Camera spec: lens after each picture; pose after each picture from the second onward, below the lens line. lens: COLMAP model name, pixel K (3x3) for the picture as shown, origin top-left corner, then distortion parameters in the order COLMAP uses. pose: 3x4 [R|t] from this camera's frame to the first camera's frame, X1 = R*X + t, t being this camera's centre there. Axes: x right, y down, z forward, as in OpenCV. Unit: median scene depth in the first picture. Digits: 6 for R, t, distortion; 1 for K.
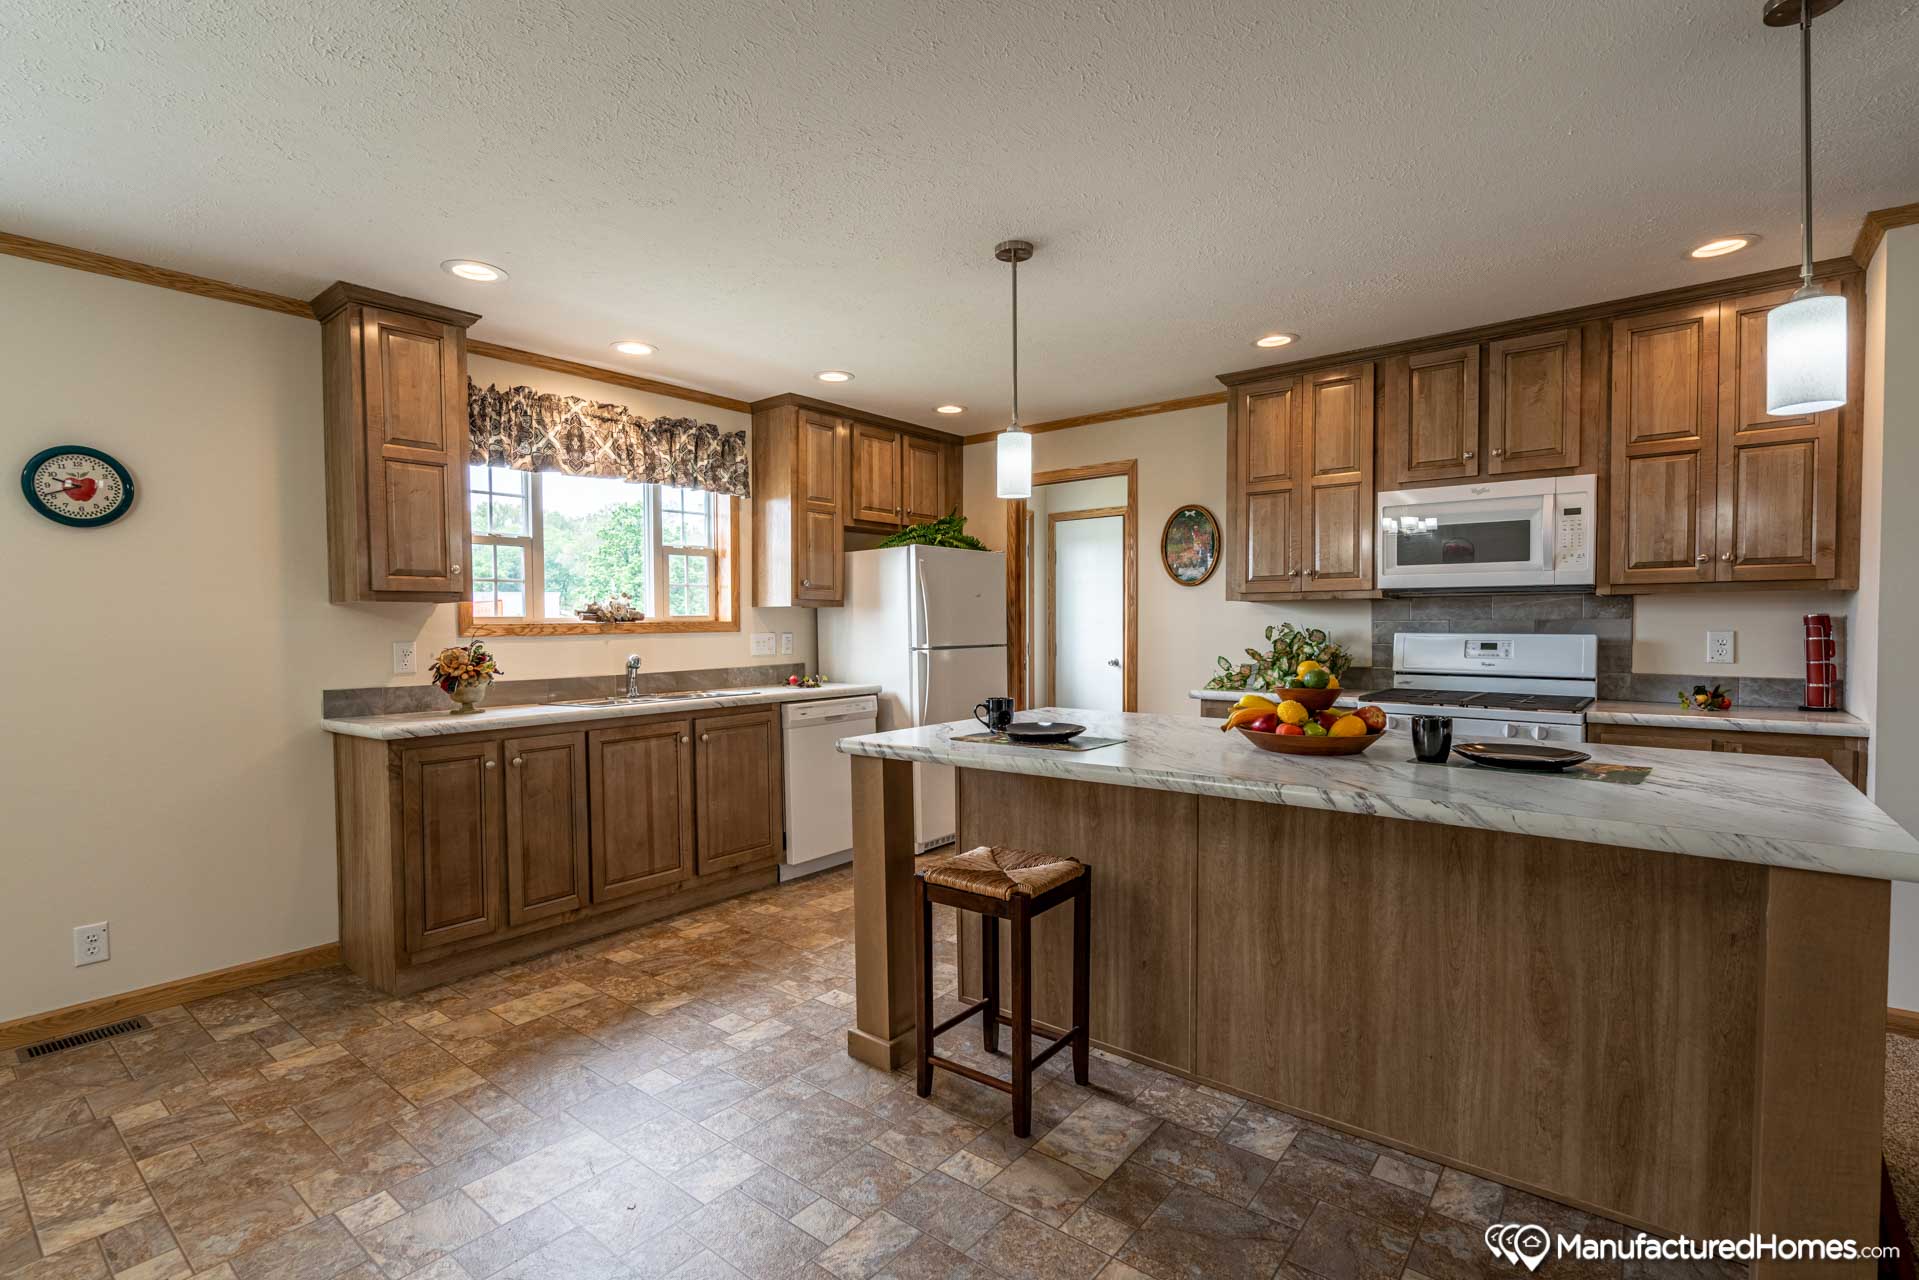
lens RADIAL K [[887.8, 0, 958.6], [0, 887.8, 640.6], [0, 0, 1]] dist [-0.002216, 0.002887]
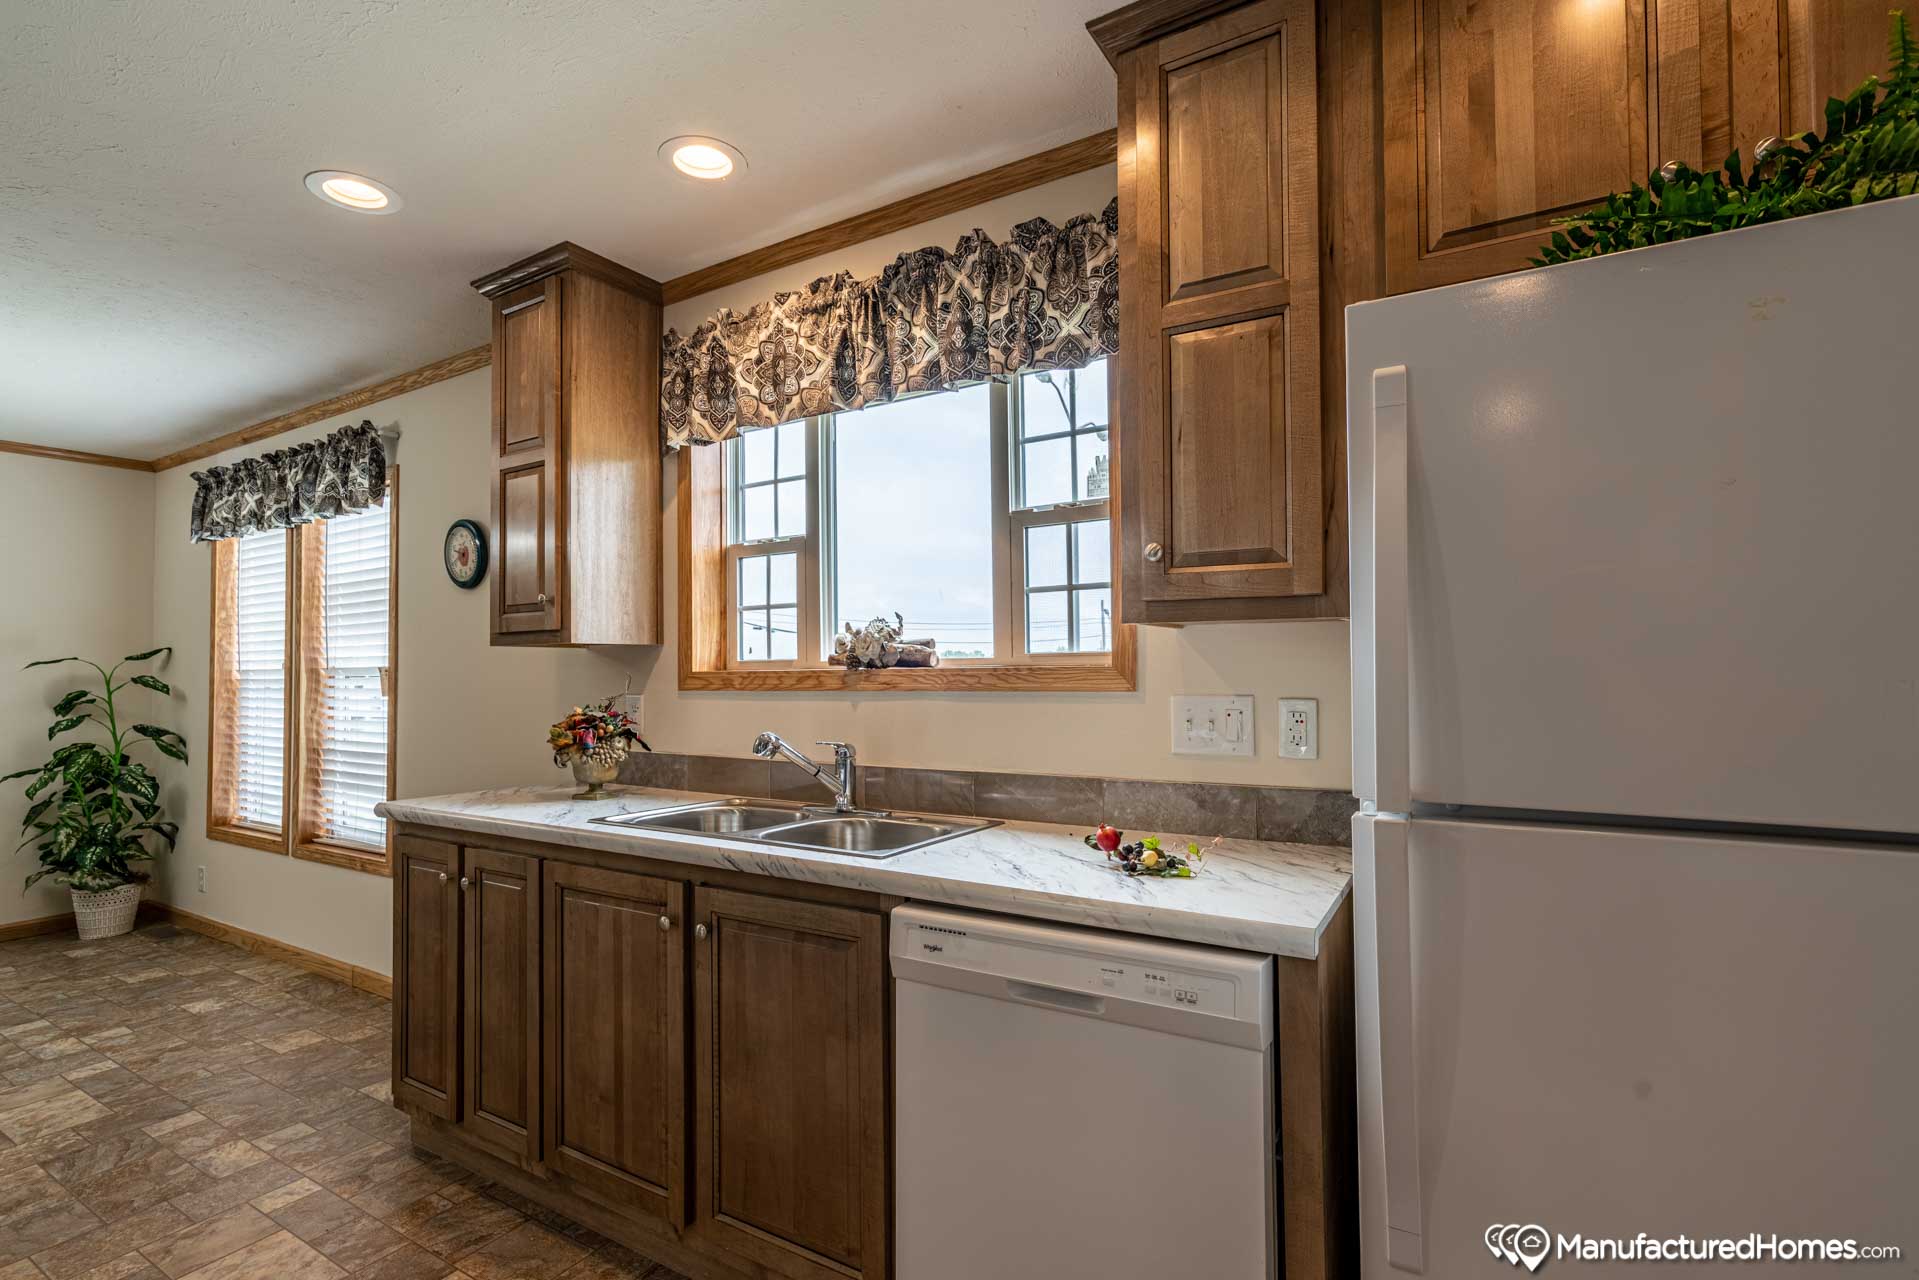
lens RADIAL K [[887.8, 0, 961.5], [0, 887.8, 647.7], [0, 0, 1]] dist [-0.002216, 0.002887]
pose [[0.130301, -0.018137, -0.991309, 0.158972], [-0.015100, 0.999680, -0.020275, -0.022997], [0.991360, 0.017610, 0.129985, 0.959468]]
